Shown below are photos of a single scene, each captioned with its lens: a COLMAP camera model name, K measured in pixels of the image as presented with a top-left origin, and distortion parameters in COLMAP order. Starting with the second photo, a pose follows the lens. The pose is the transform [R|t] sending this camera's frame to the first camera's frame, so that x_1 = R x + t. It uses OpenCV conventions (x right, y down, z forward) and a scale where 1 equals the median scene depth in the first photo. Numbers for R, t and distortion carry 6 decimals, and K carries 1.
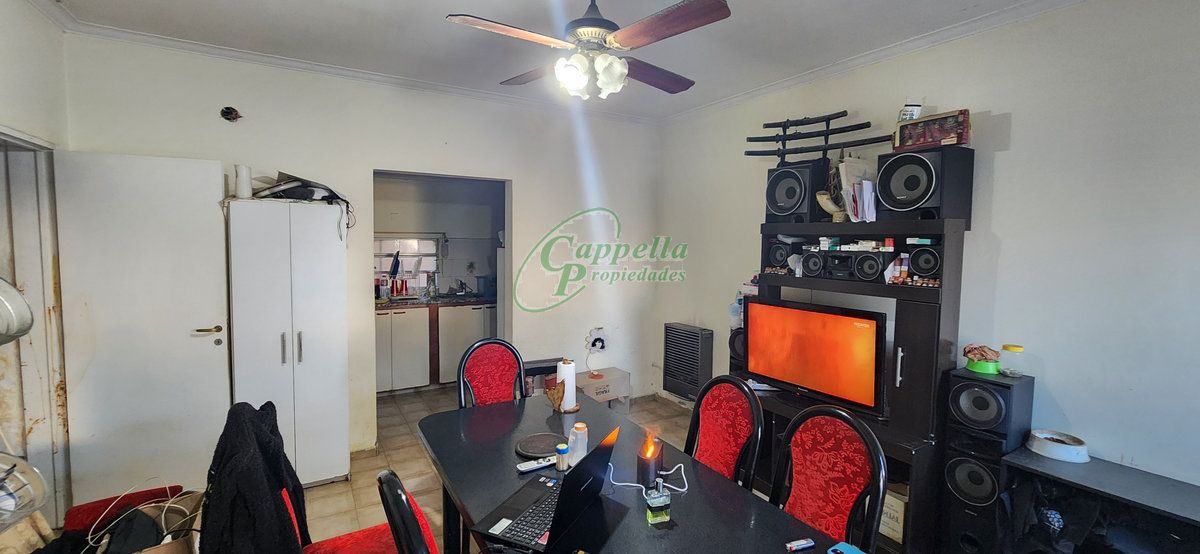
lens RADIAL K [[483.5, 0, 599.9], [0, 483.5, 268.7], [0, 0, 1]] dist [0.001507, -0.000090]
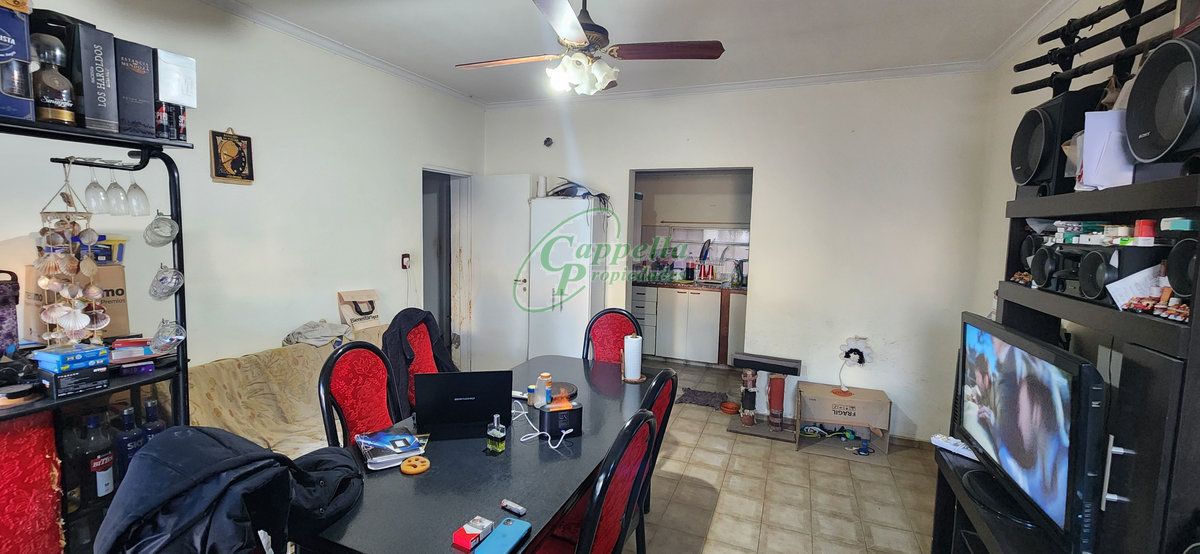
lens RADIAL K [[483.5, 0, 599.9], [0, 483.5, 268.7], [0, 0, 1]] dist [0.001507, -0.000090]
pose [[0.602705, 0.072714, -0.794644, 0.574258], [-0.066775, 0.996943, 0.040580, 0.003792], [0.795165, 0.028605, 0.605718, 0.224539]]
